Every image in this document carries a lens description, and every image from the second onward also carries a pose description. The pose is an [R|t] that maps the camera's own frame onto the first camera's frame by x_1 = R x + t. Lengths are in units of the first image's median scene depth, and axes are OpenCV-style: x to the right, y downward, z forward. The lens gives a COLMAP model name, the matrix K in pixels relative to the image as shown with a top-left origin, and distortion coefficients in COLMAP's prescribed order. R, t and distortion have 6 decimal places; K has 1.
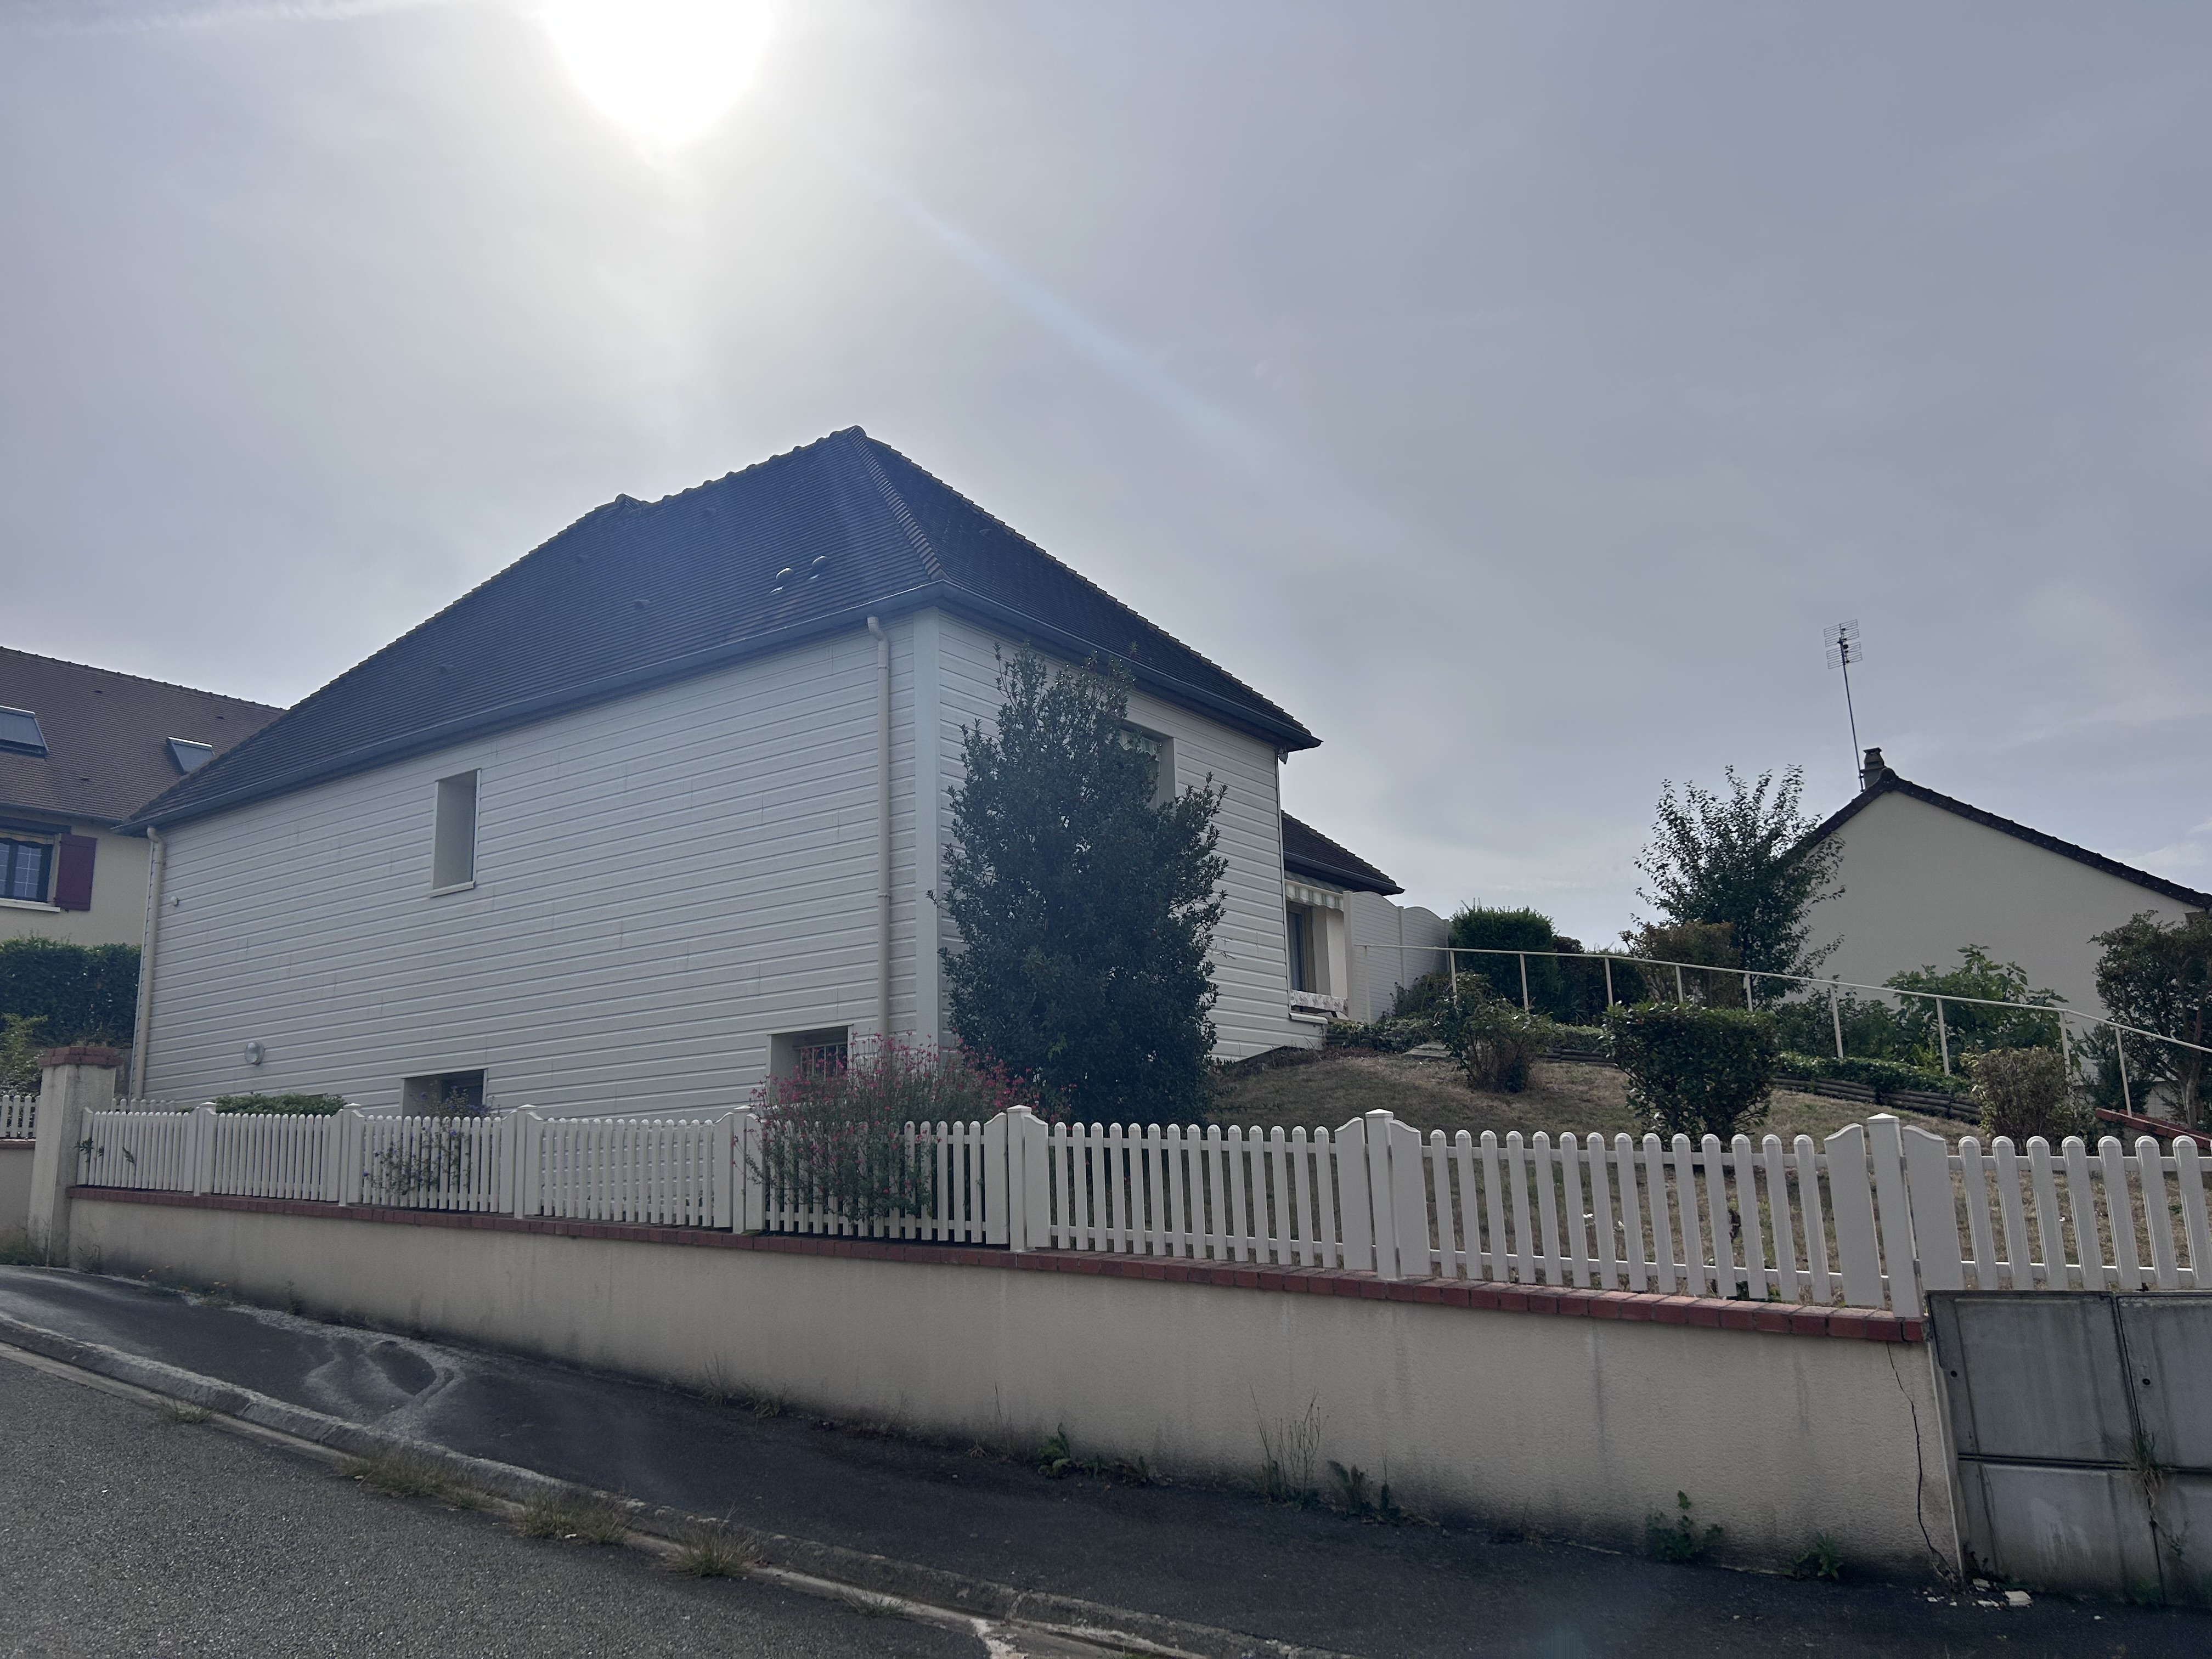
lens RADIAL K [[1684.9, 0, 1106.0], [0, 1684.9, 829.5], [0, 0, 1]] dist [0.007936, 0.004138]
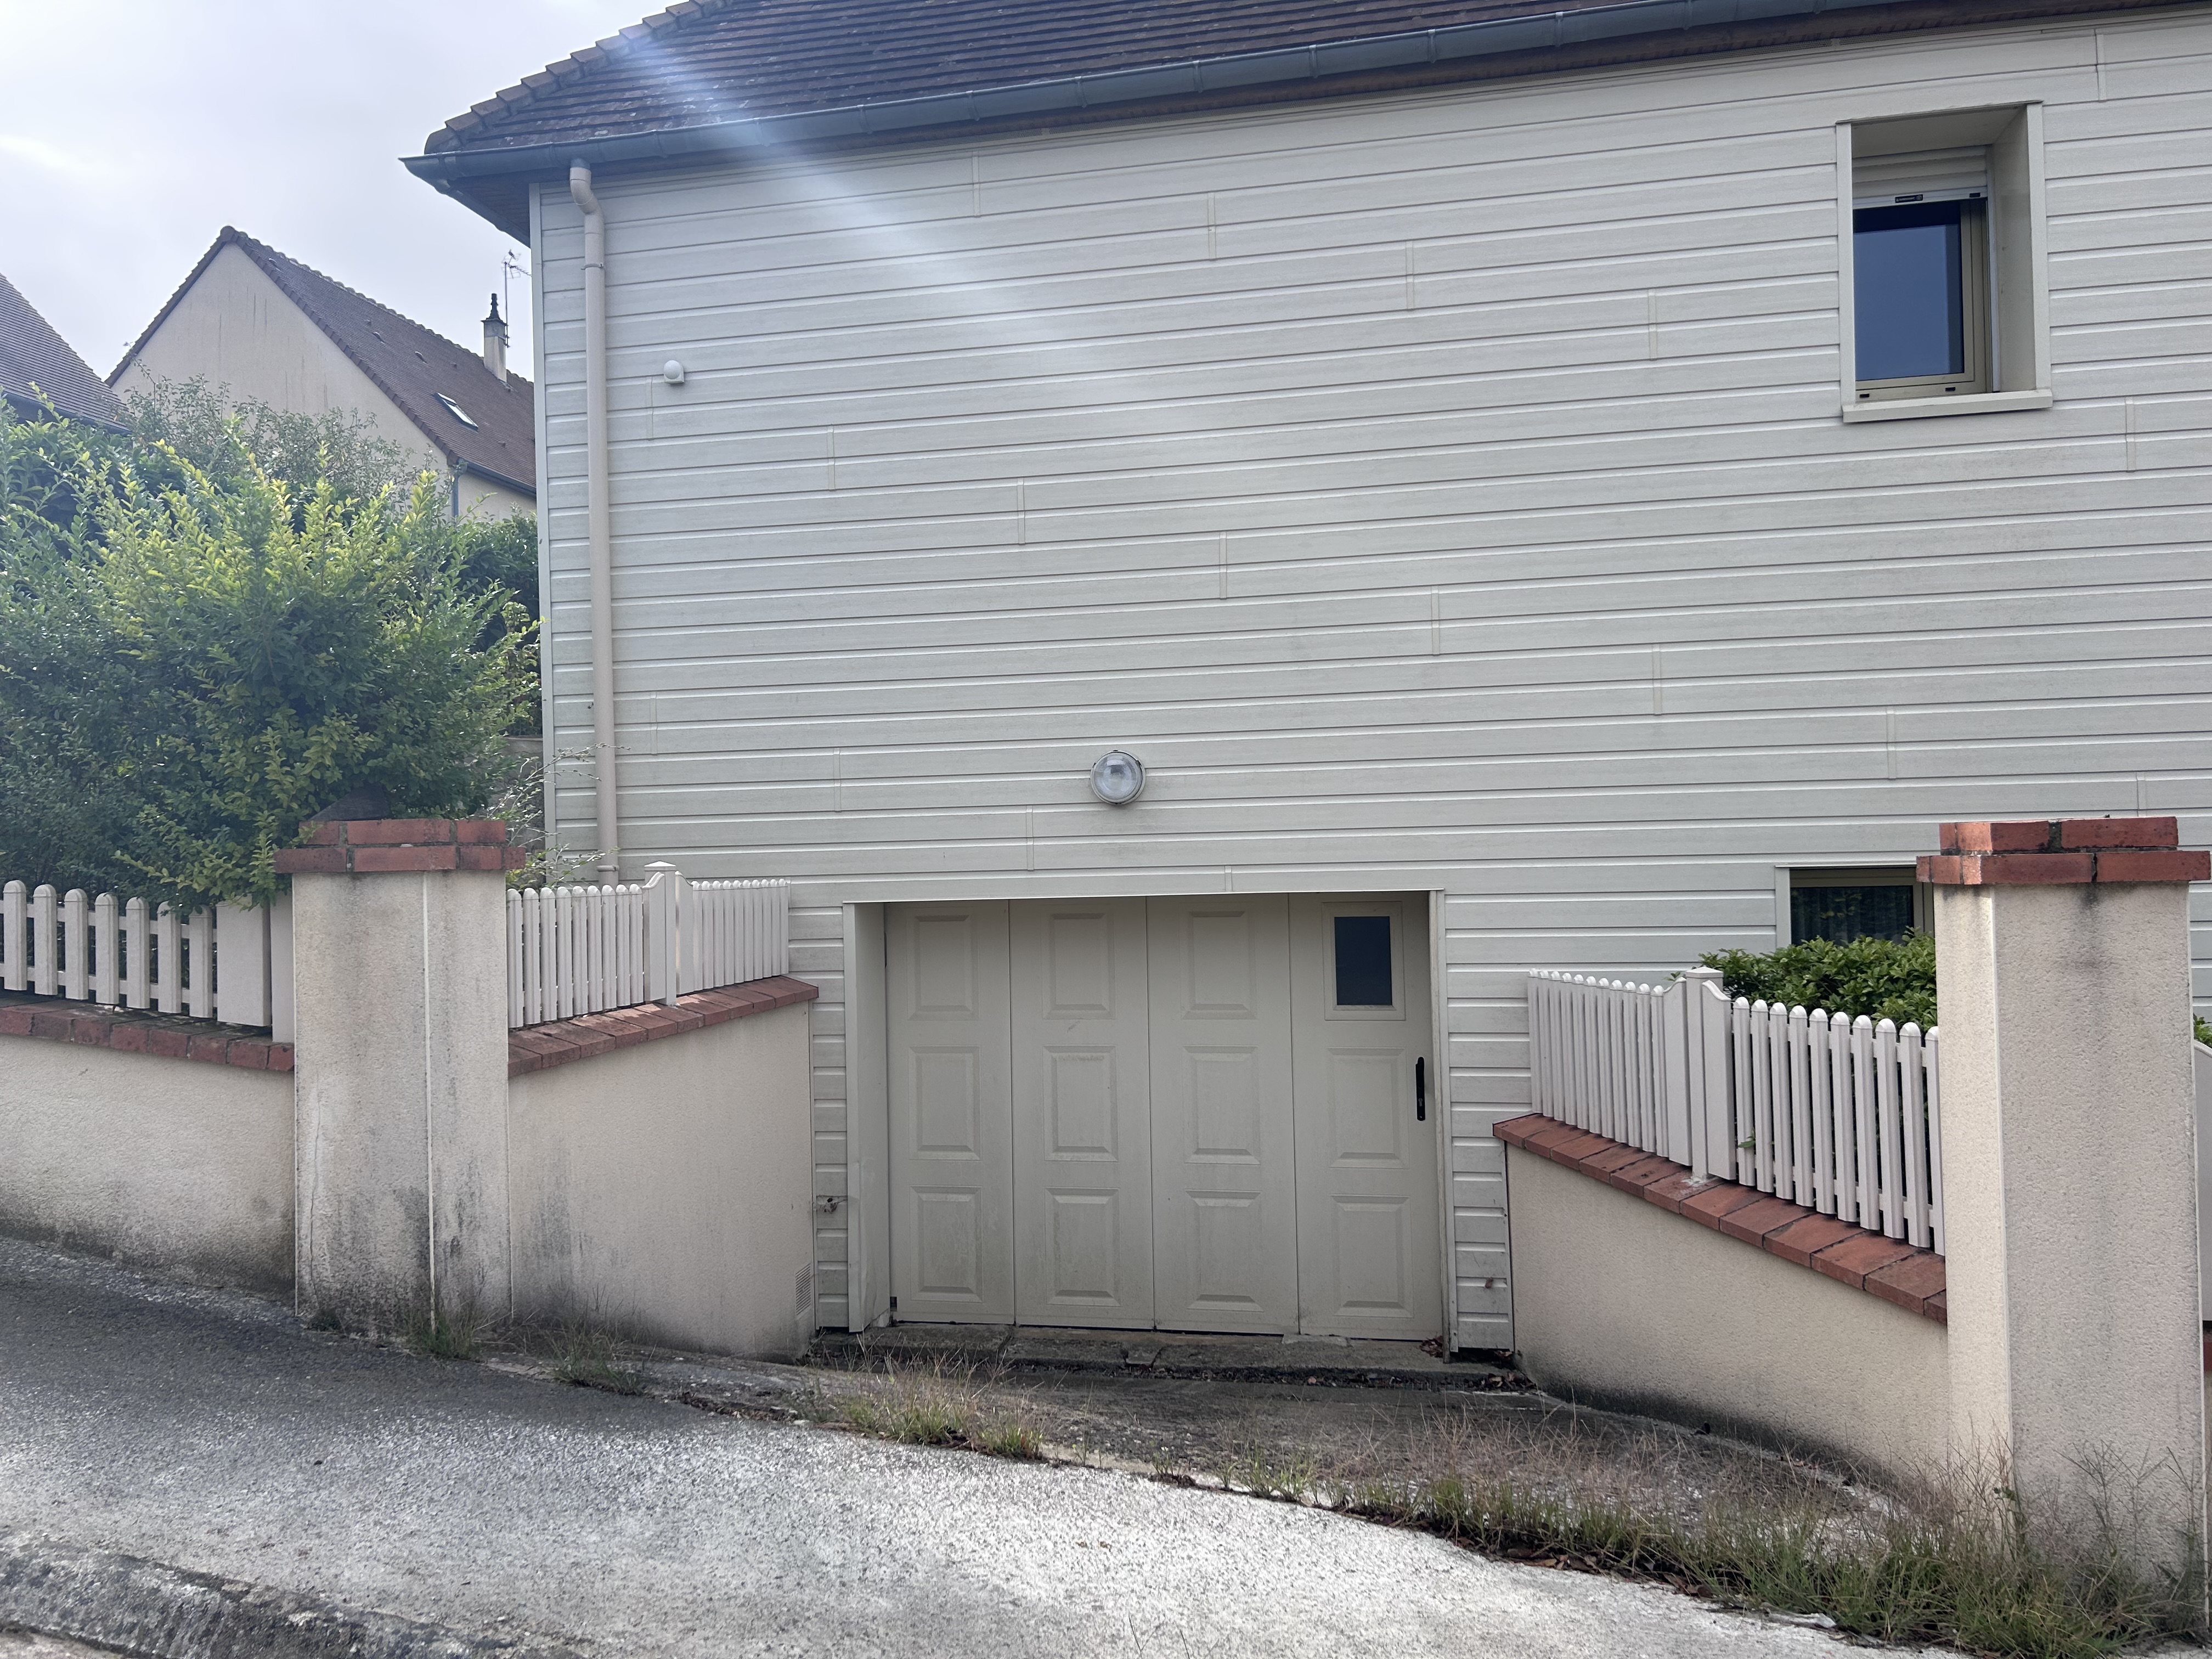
lens RADIAL K [[1684.9, 0, 1106.0], [0, 1684.9, 829.5], [0, 0, 1]] dist [0.007936, 0.004138]
pose [[0.895873, 0.029523, 0.443328, -0.649059], [-0.090570, 0.988974, 0.117164, 0.092505], [-0.434981, -0.145116, 0.888669, 0.635203]]
